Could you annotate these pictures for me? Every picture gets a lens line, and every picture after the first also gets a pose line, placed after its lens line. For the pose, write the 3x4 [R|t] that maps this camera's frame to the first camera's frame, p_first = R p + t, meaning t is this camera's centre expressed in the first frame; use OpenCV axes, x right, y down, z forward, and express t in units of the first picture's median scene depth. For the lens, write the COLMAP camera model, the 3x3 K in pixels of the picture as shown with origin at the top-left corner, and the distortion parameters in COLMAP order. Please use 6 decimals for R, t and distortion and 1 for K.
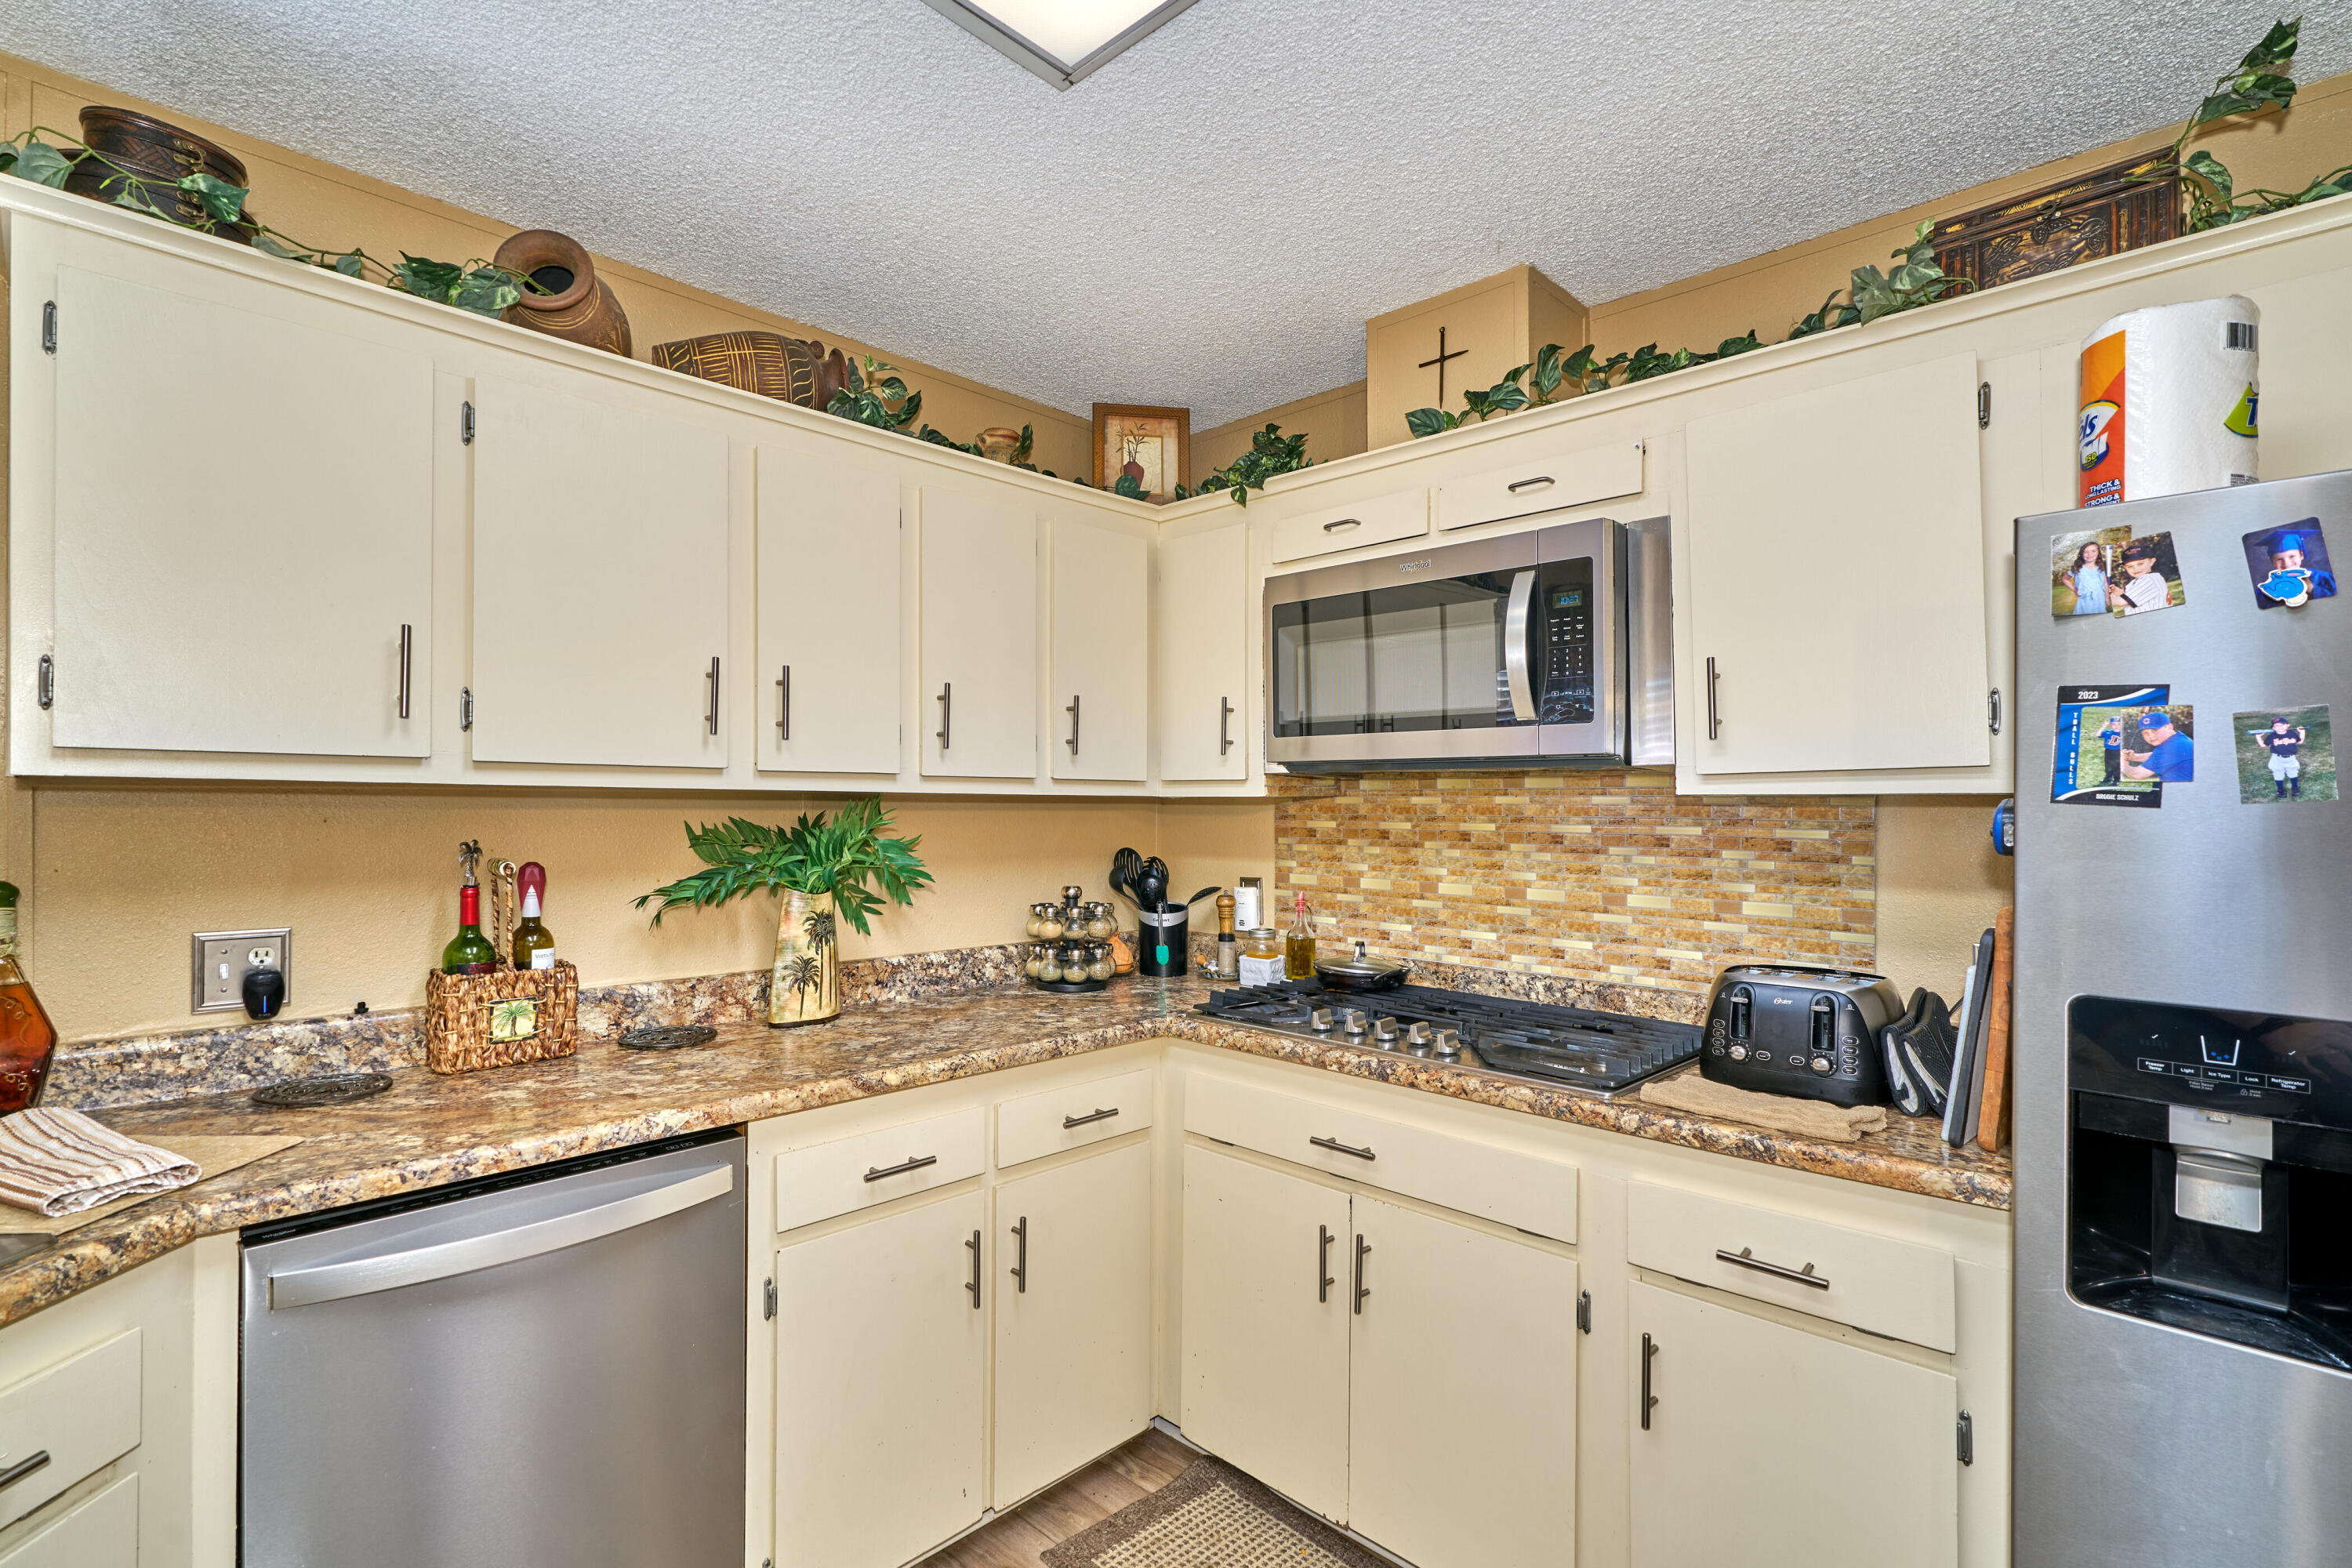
lens RADIAL K [[1097.6, 0, 1185.1], [0, 1097.6, 798.8], [0, 0, 1]] dist [0.004044, 0.000900]
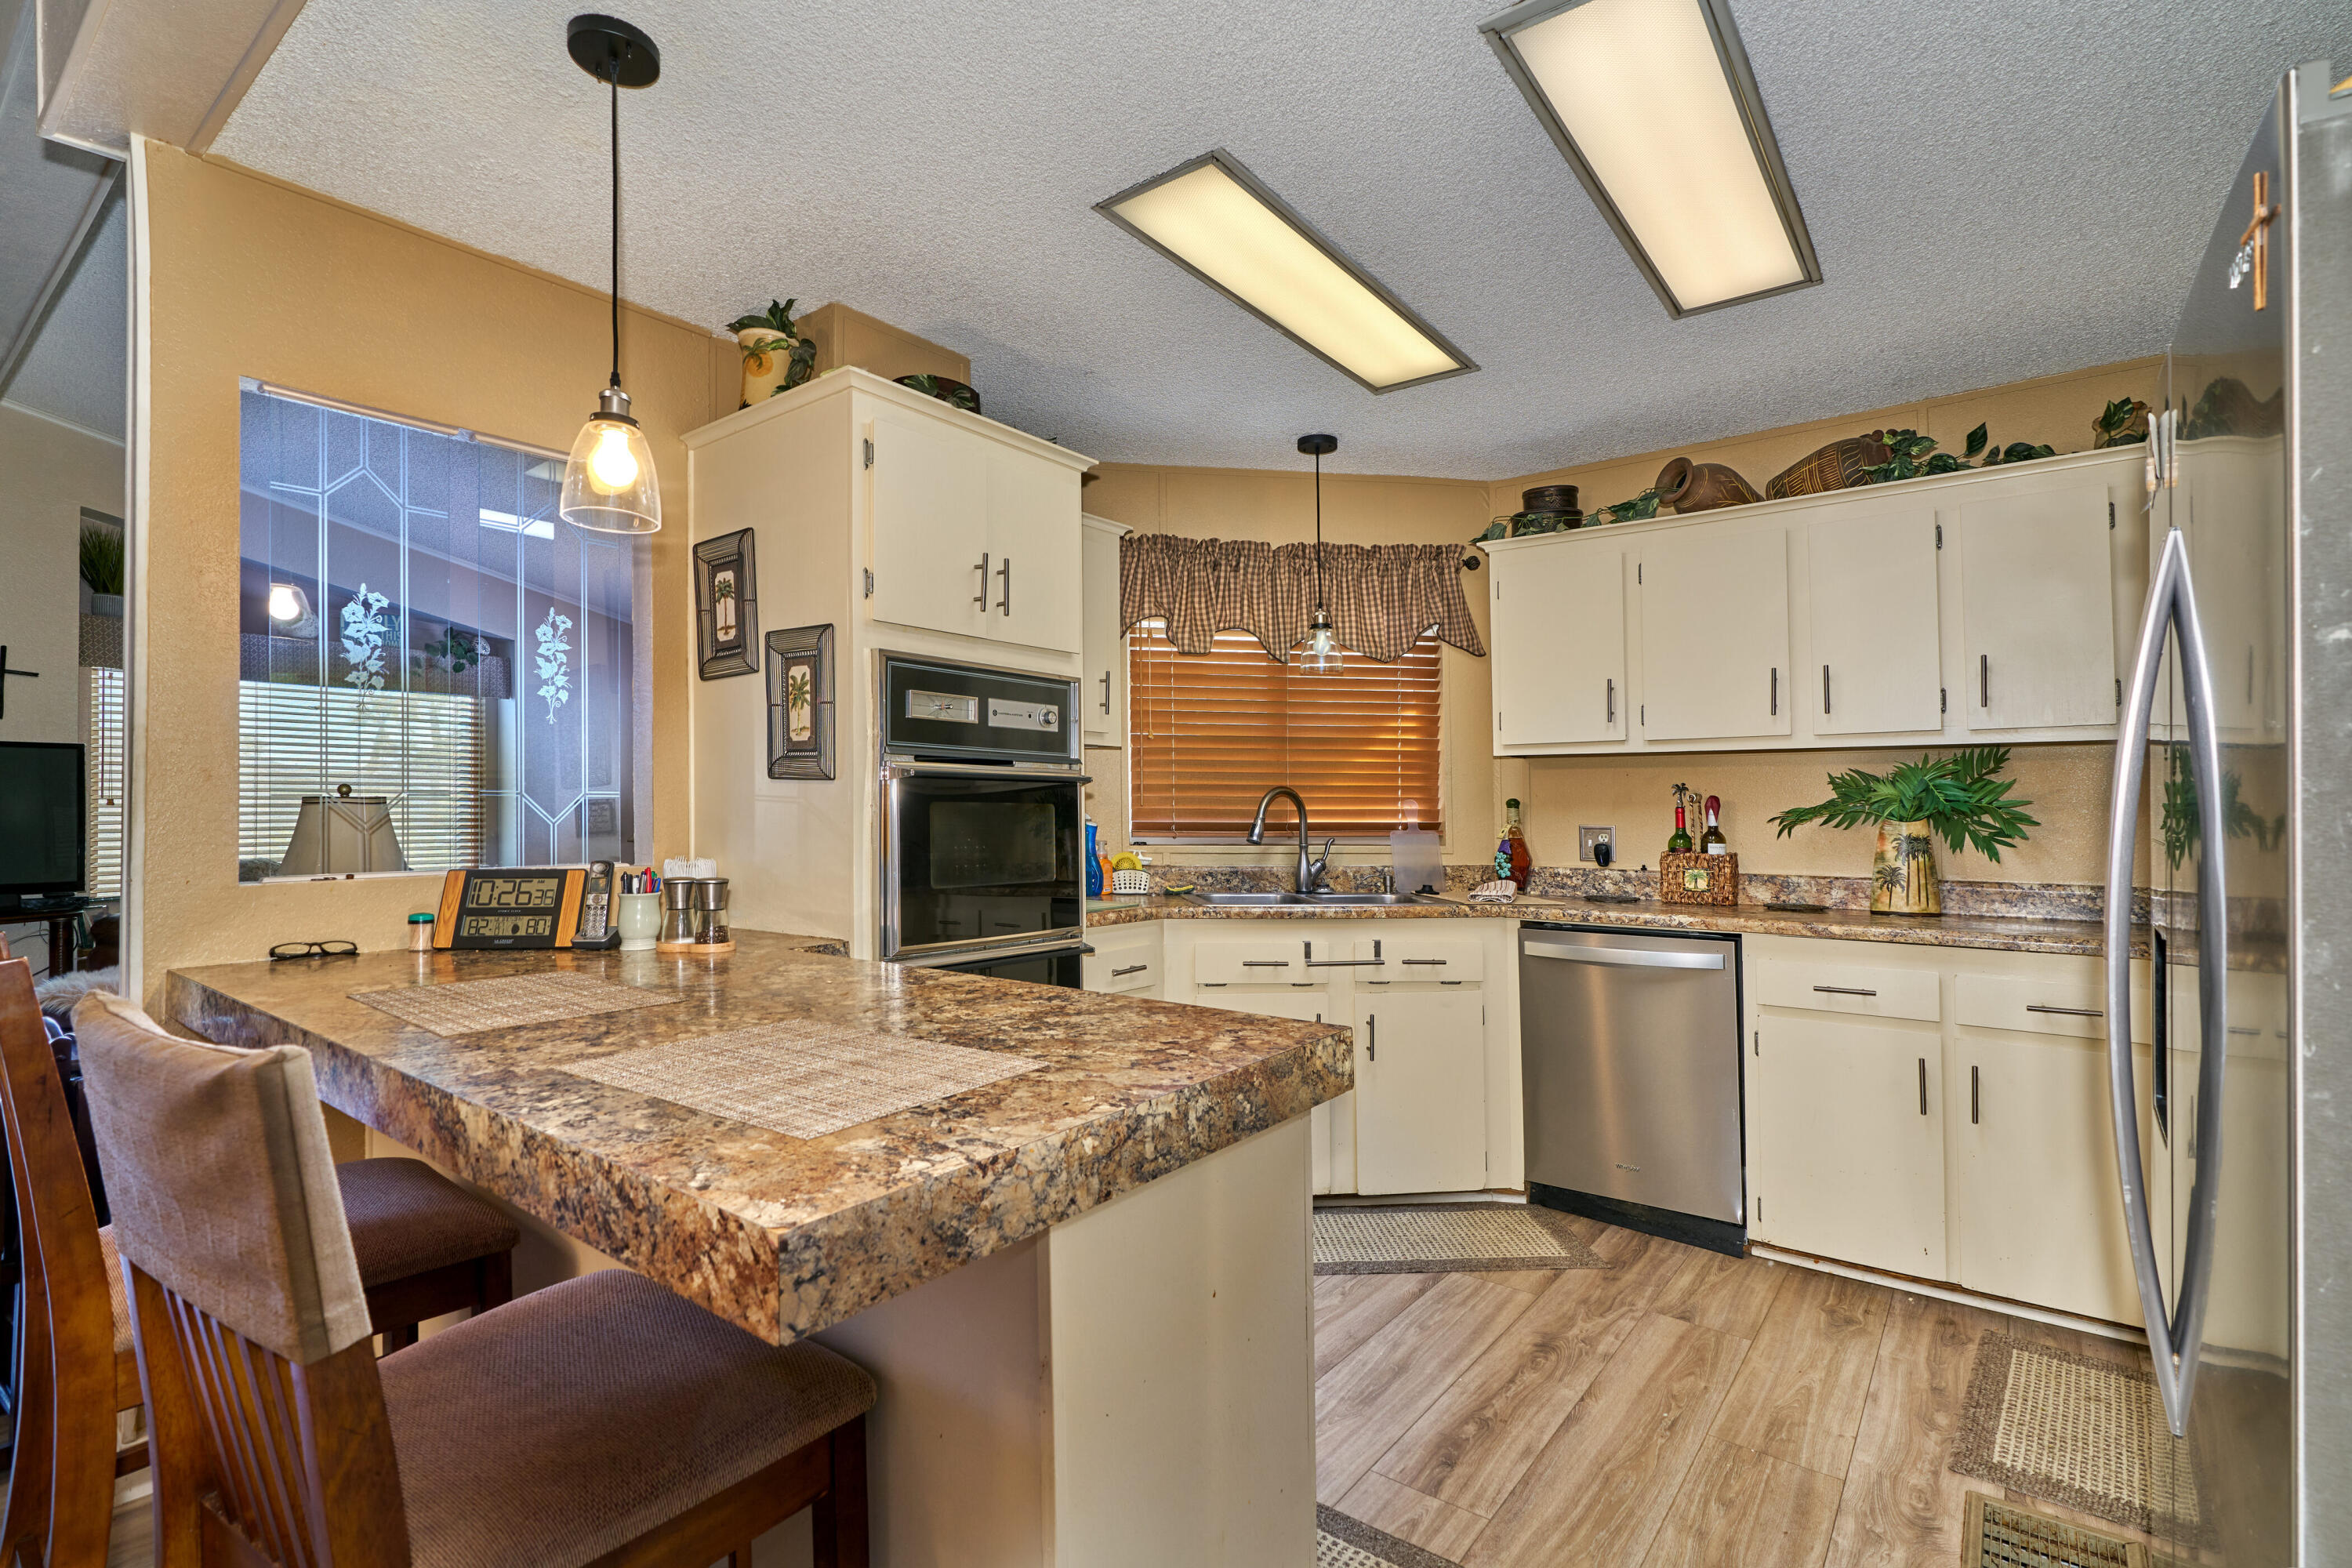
lens RADIAL K [[1097.6, 0, 1132.7], [0, 1097.6, 806.6], [0, 0, 1]] dist [0.004044, 0.000900]
pose [[0.103642, -0.006967, -0.994590, 1.010805], [0.005722, 0.999963, -0.006408, 0.076442], [0.994598, -0.005027, 0.103678, -0.114753]]
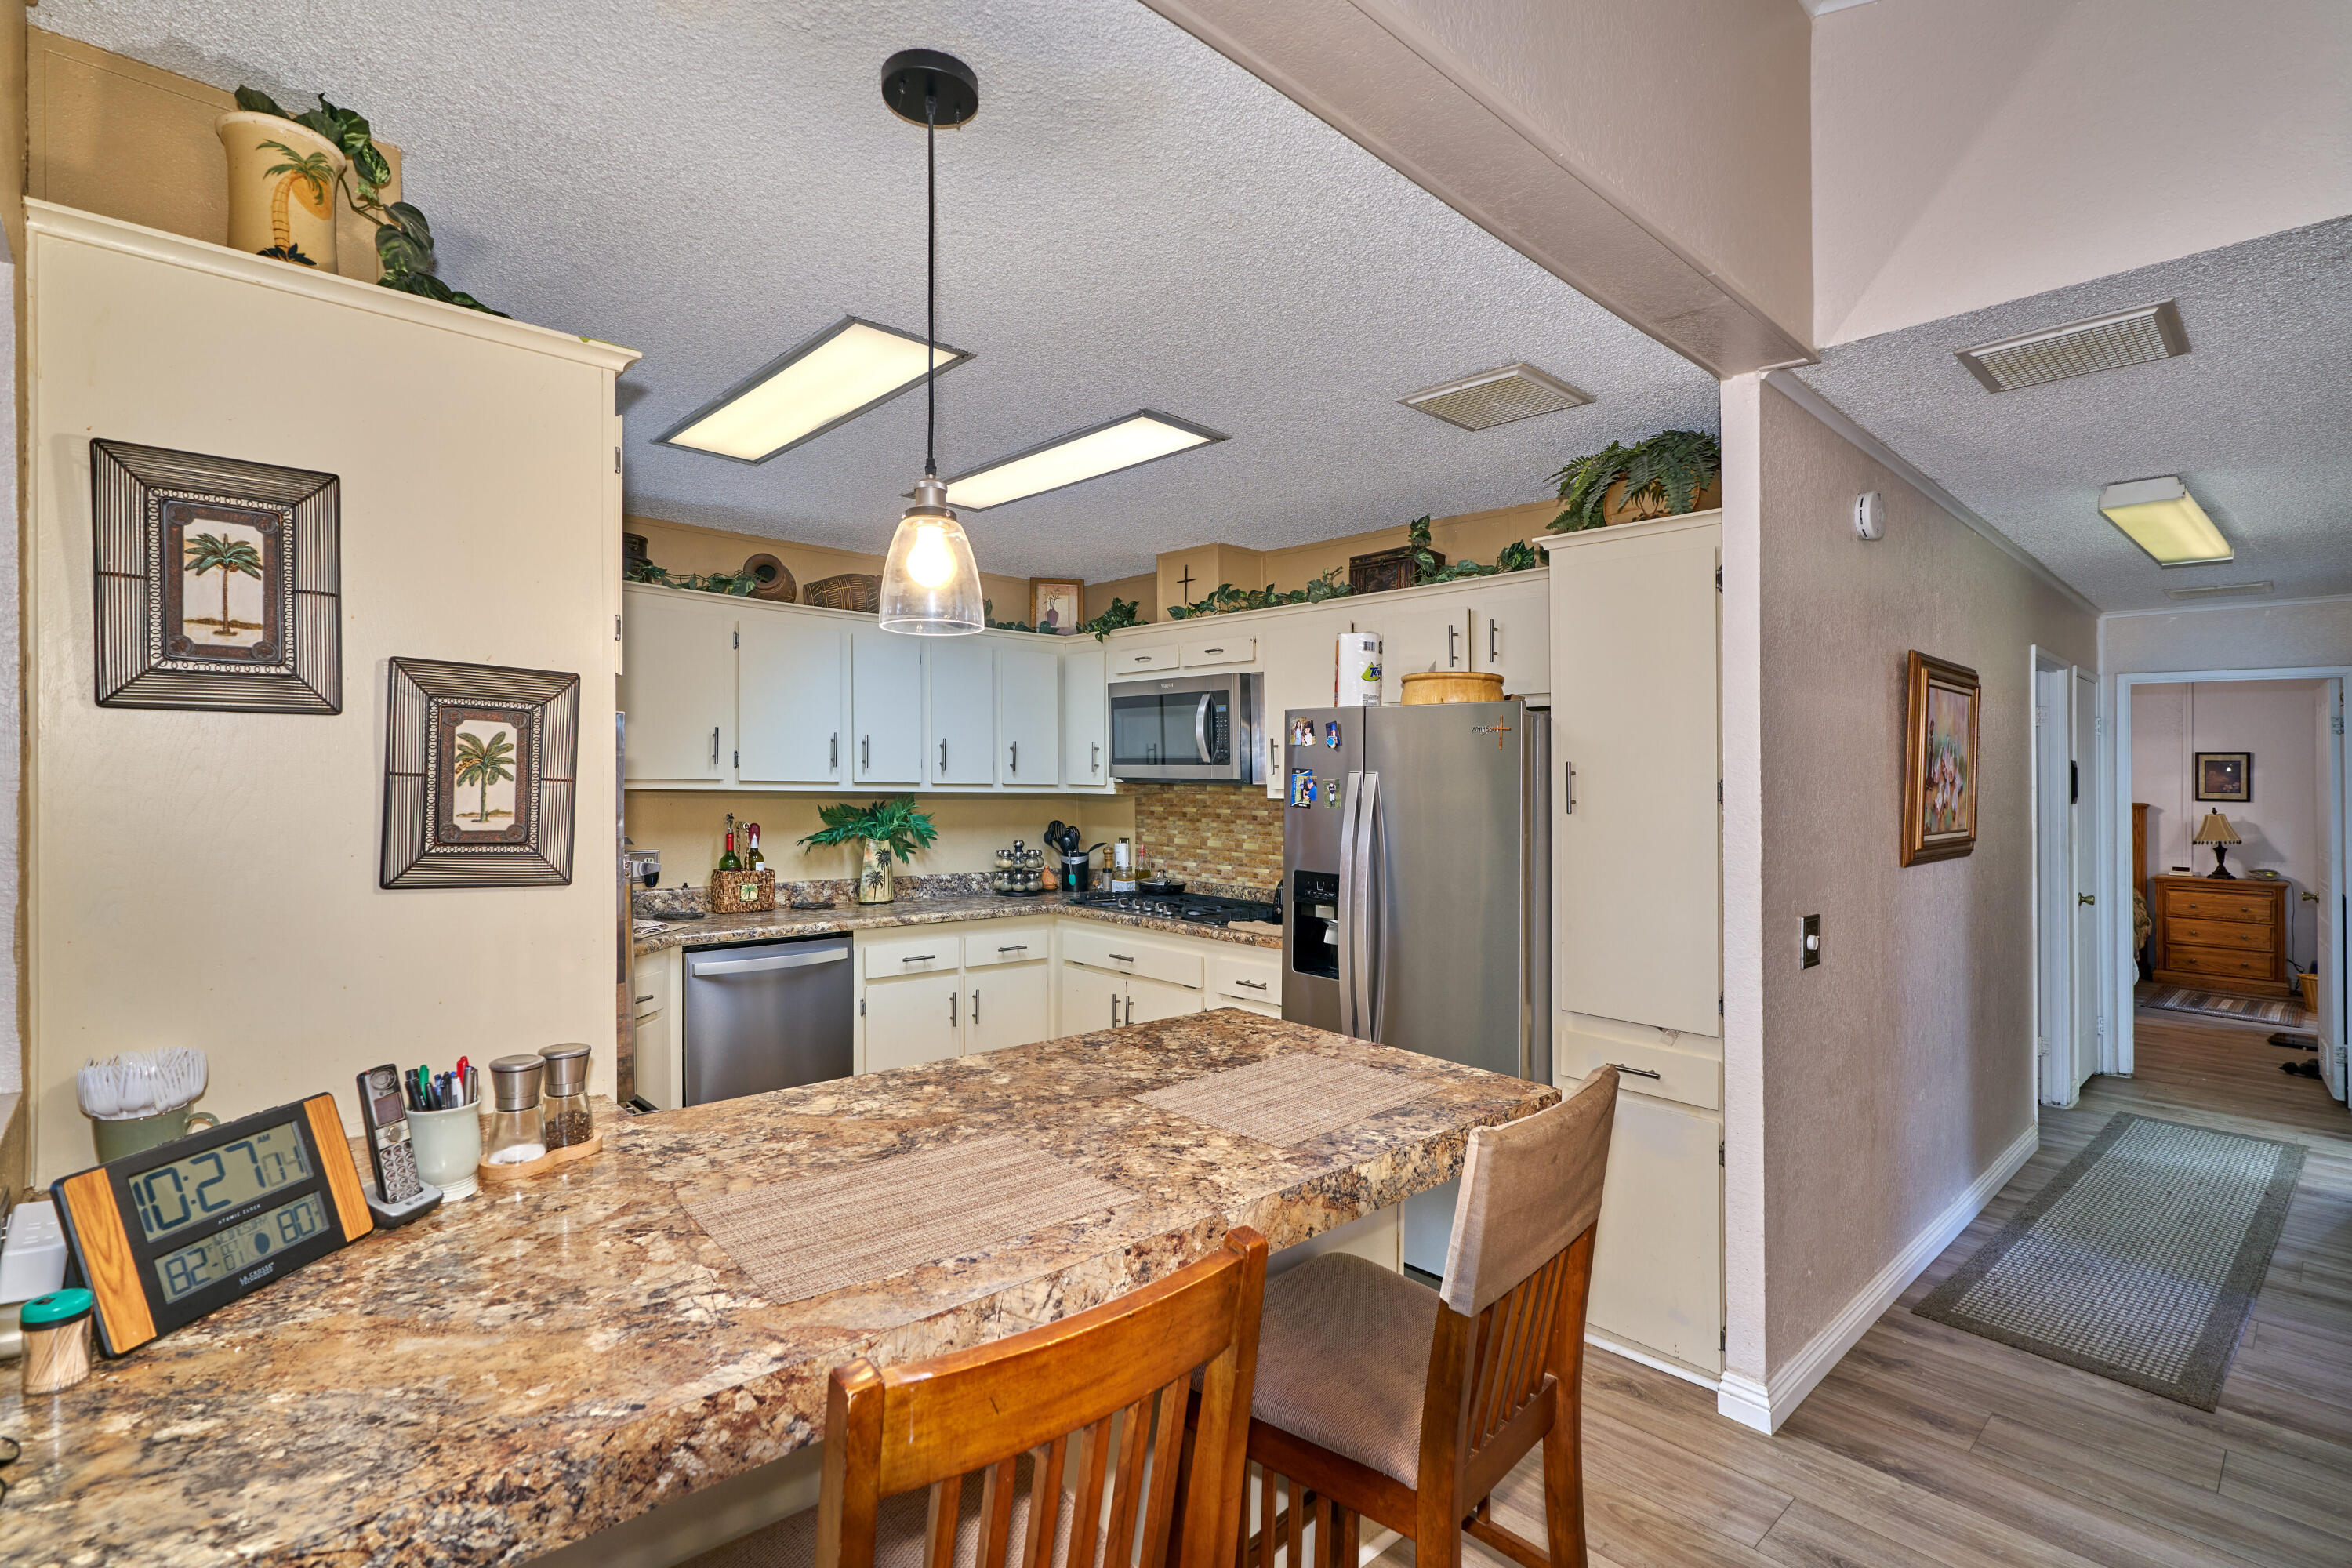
lens RADIAL K [[1097.6, 0, 1220.9], [0, 1097.6, 816.8], [0, 0, 1]] dist [0.004044, 0.000900]
pose [[0.999655, 0.010137, -0.024243, 0.373129], [-0.009181, 0.999187, 0.039247, -0.047588], [0.024621, -0.039011, 0.998935, -1.109386]]
